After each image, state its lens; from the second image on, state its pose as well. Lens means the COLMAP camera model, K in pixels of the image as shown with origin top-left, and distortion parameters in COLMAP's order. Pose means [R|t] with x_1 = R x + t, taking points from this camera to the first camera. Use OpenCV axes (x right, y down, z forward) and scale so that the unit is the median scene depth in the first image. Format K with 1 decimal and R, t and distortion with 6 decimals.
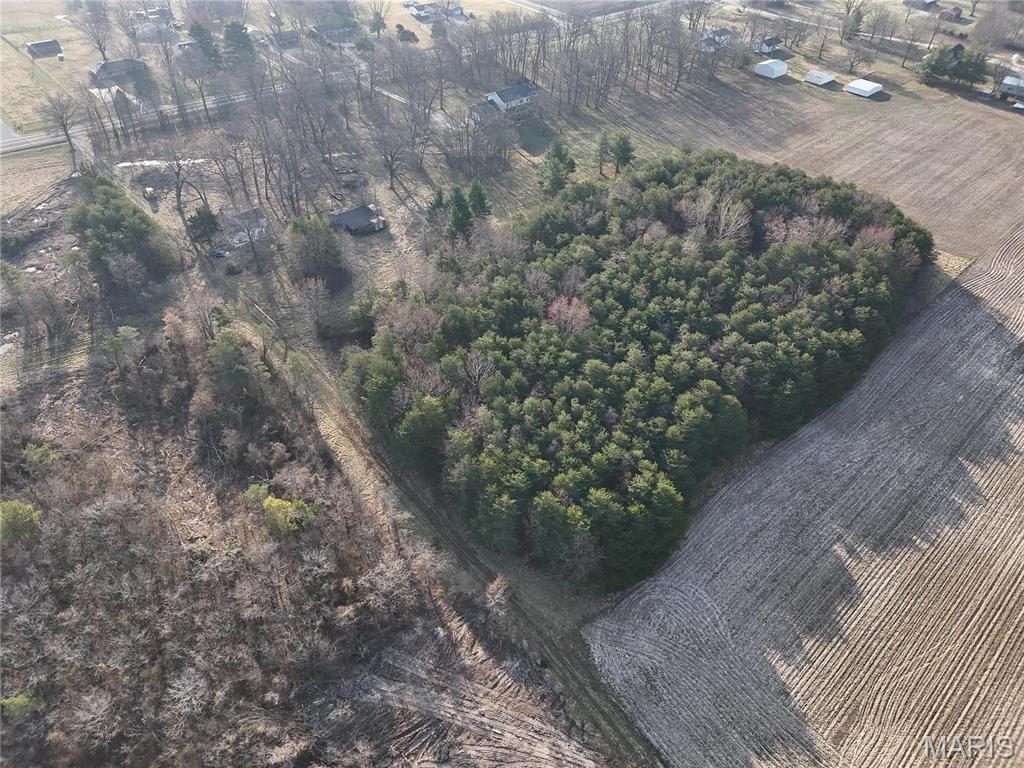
lens RADIAL K [[708.5, 0, 515.7], [0, 708.5, 383.7], [0, 0, 1]] dist [0.080700, -0.078754]
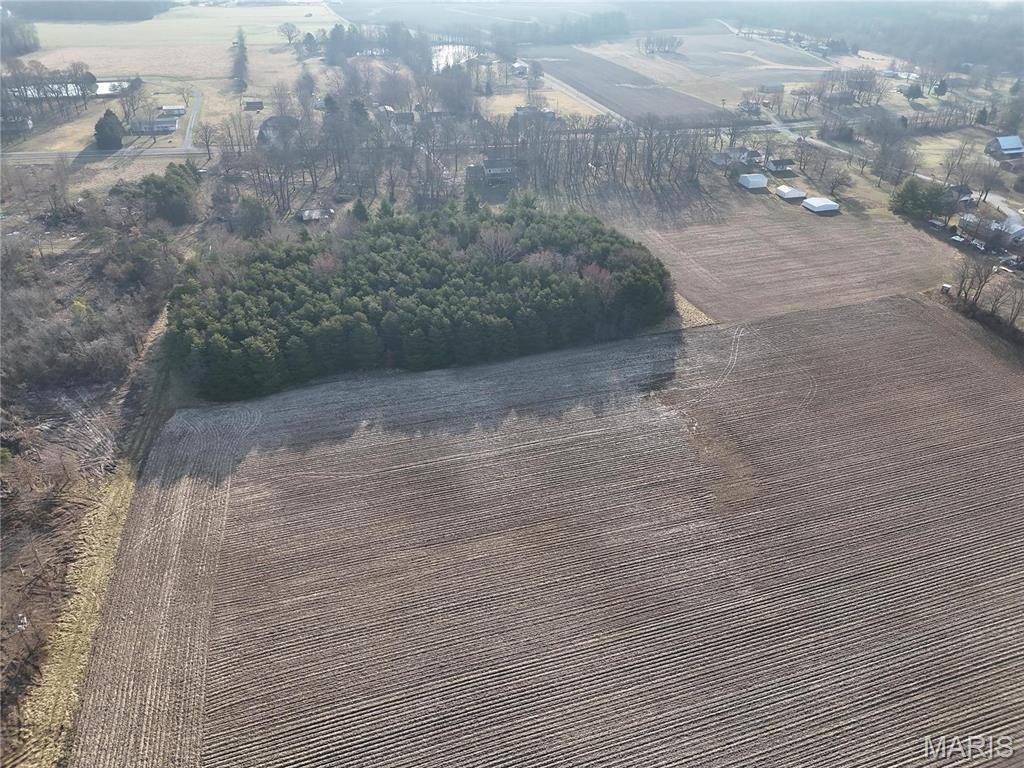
lens RADIAL K [[708.5, 0, 515.7], [0, 708.5, 383.7], [0, 0, 1]] dist [0.080700, -0.078754]
pose [[0.907166, 0.226592, -0.354551, 1.148376], [-0.277941, 0.955314, -0.100614, 0.200676], [0.315909, 0.189818, 0.929608, -0.250823]]
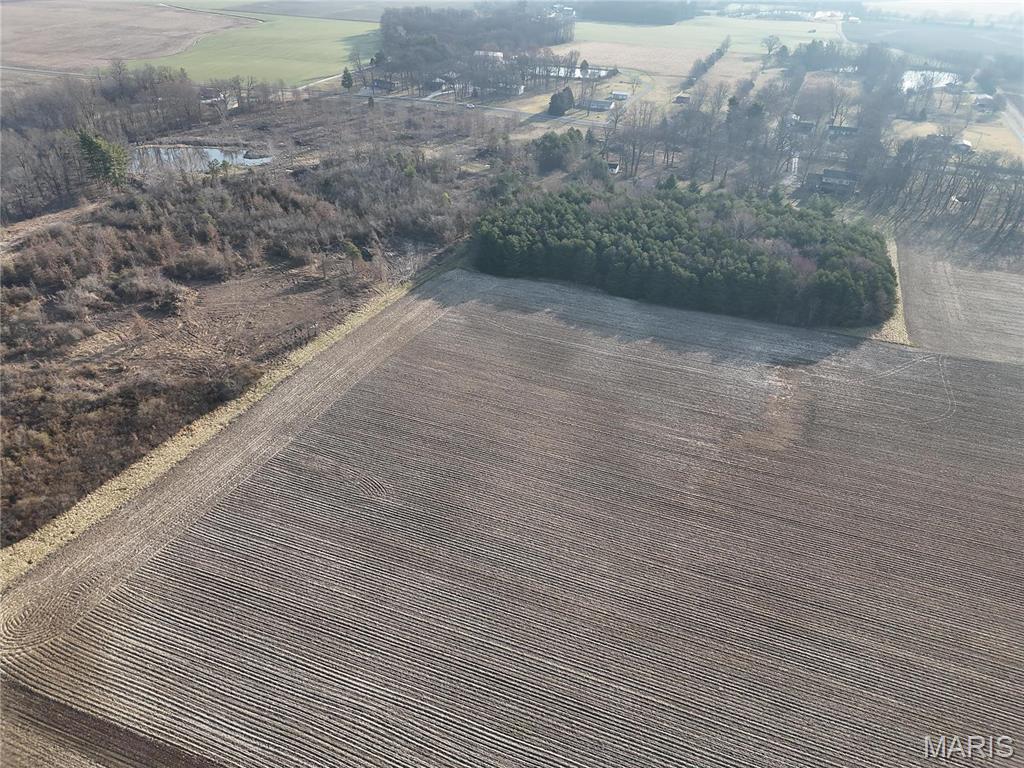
lens RADIAL K [[708.5, 0, 515.7], [0, 708.5, 383.7], [0, 0, 1]] dist [0.080700, -0.078754]
pose [[0.435542, 0.478759, -0.762295, 1.907937], [-0.602583, 0.784173, 0.148210, 0.143899], [0.668728, 0.394794, 0.630032, -0.226624]]
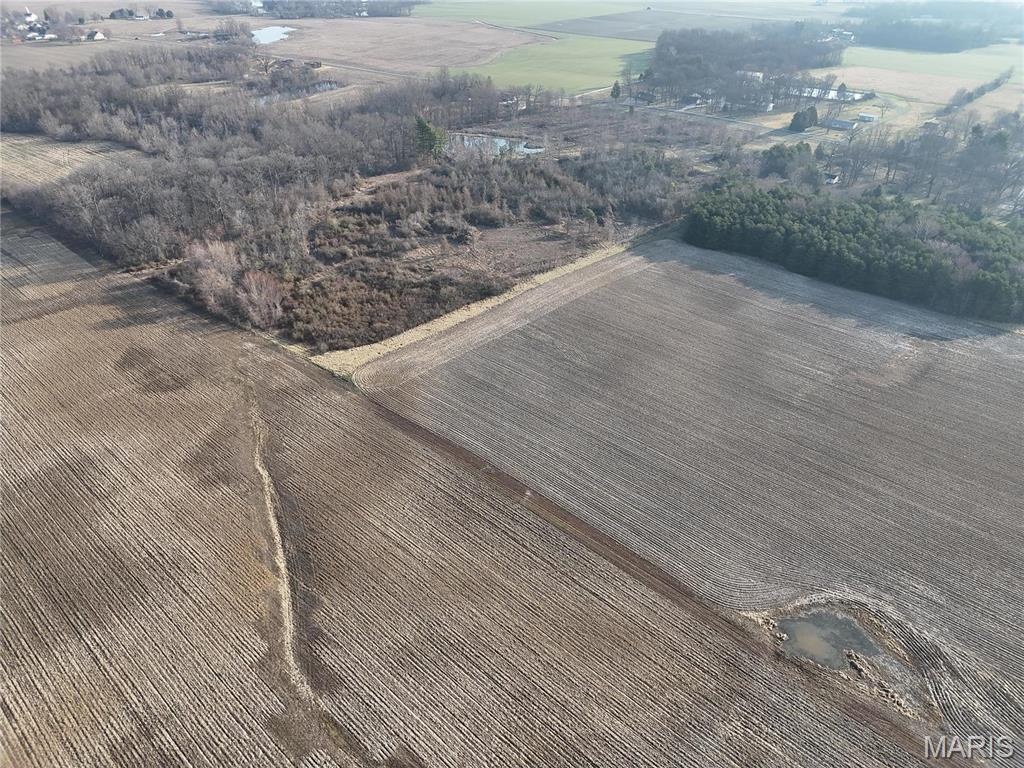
lens RADIAL K [[708.5, 0, 515.7], [0, 708.5, 383.7], [0, 0, 1]] dist [0.080700, -0.078754]
pose [[0.098504, 0.513560, -0.852381, 2.582154], [-0.664640, 0.671447, 0.327739, 0.159065], [0.740642, 0.534242, 0.407473, -0.382639]]
